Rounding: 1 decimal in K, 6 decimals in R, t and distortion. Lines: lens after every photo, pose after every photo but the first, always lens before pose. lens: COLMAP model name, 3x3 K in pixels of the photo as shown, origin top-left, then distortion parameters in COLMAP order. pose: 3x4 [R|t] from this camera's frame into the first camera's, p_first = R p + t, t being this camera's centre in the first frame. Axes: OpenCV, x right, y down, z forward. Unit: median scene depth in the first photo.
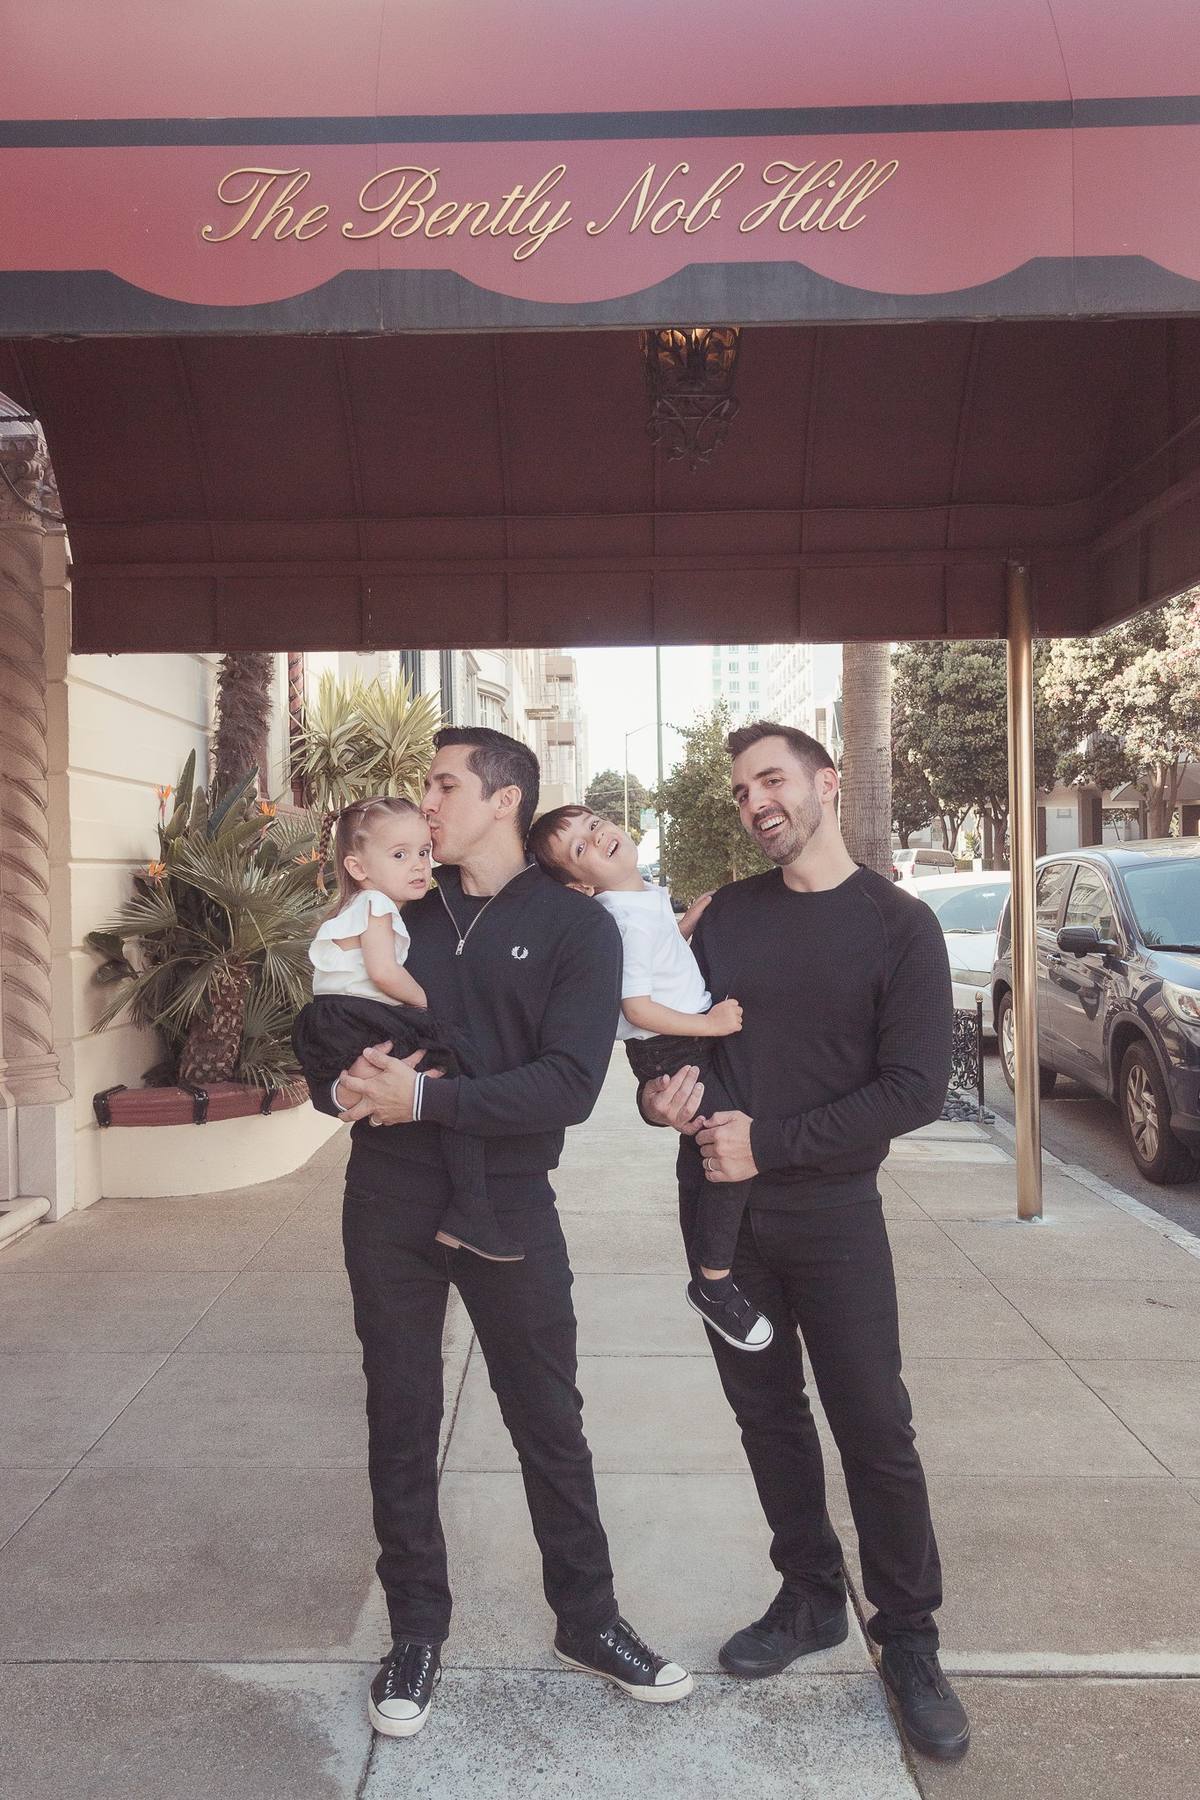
lens RADIAL K [[2747.1, 0, 600.0], [0, 2747.1, 900.0], [0, 0, 1]] dist [-0.132749, 0.080681]
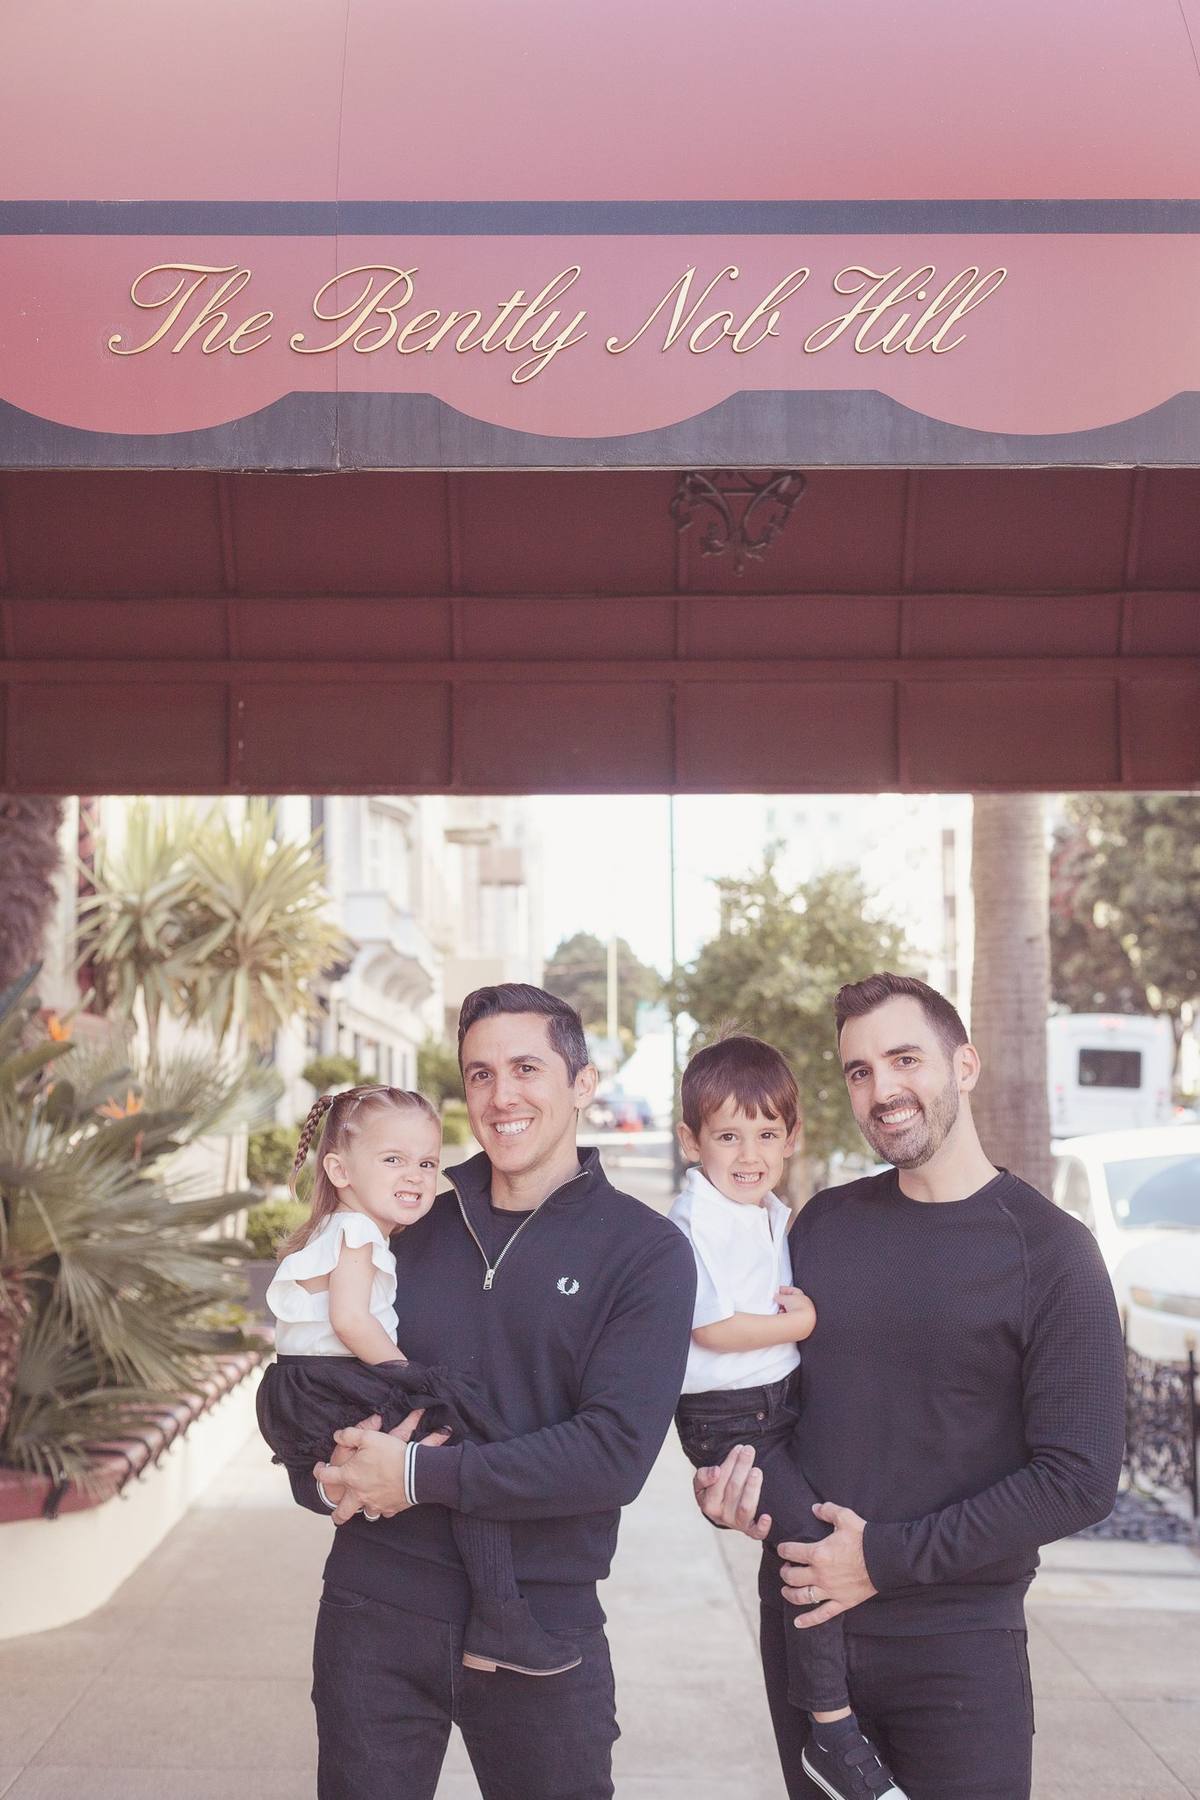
lens RADIAL K [[2140.2, 0, 679.6], [0, 2140.2, 1009.3], [0, 0, 1]] dist [-0.034770, -0.007731]
pose [[0.999957, 0.008916, -0.002685, 0.022574], [-0.009203, 0.990222, -0.139195, 0.028952], [0.001417, 0.139214, 0.990261, 0.501032]]
